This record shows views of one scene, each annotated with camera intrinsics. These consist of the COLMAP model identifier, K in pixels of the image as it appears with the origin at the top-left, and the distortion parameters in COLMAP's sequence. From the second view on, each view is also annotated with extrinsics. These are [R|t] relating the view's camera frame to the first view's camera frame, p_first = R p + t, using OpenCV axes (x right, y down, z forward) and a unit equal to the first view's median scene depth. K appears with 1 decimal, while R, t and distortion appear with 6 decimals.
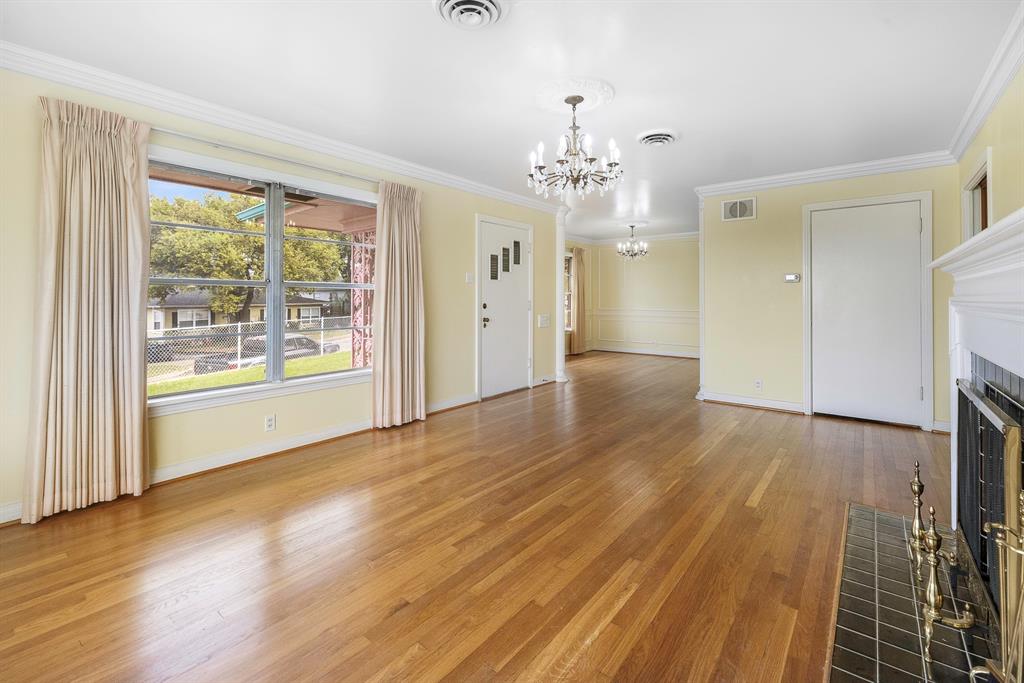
lens RADIAL K [[450.3, 0, 511.8], [0, 450.3, 298.9], [0, 0, 1]] dist [0.002153, 0.000103]
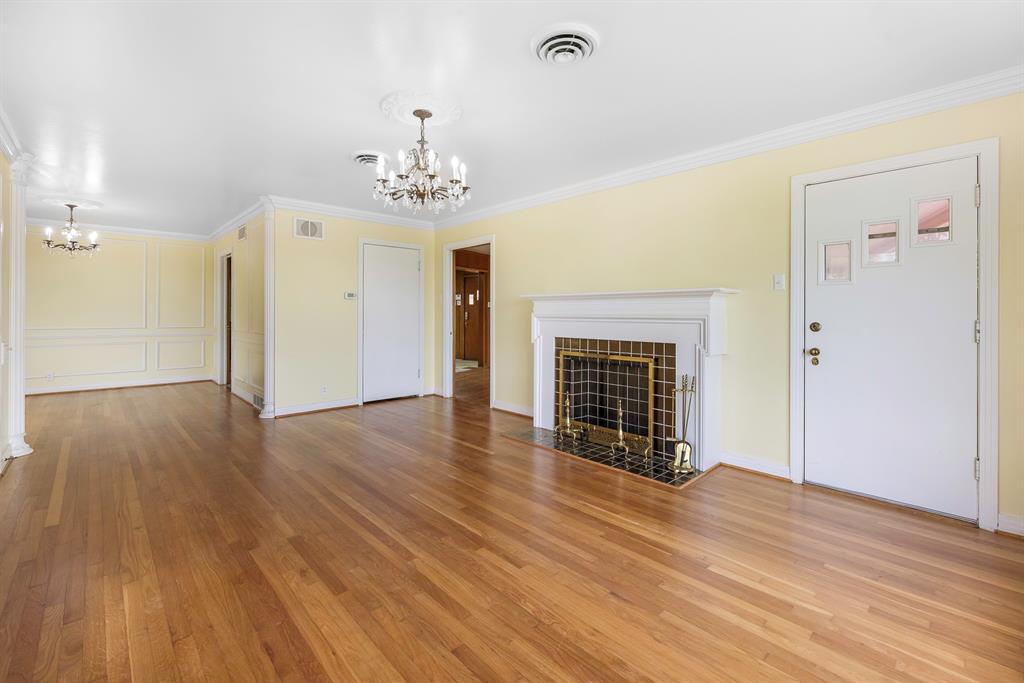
lens RADIAL K [[441.1, 0, 513.5], [0, 441.1, 315.8], [0, 0, 1]] dist [-0.000131, 0.000403]
pose [[0.148700, -0.005746, 0.988866, -0.893338], [-0.002912, 0.999976, 0.006248, -0.000734], [-0.988878, -0.003808, 0.148680, 0.731075]]
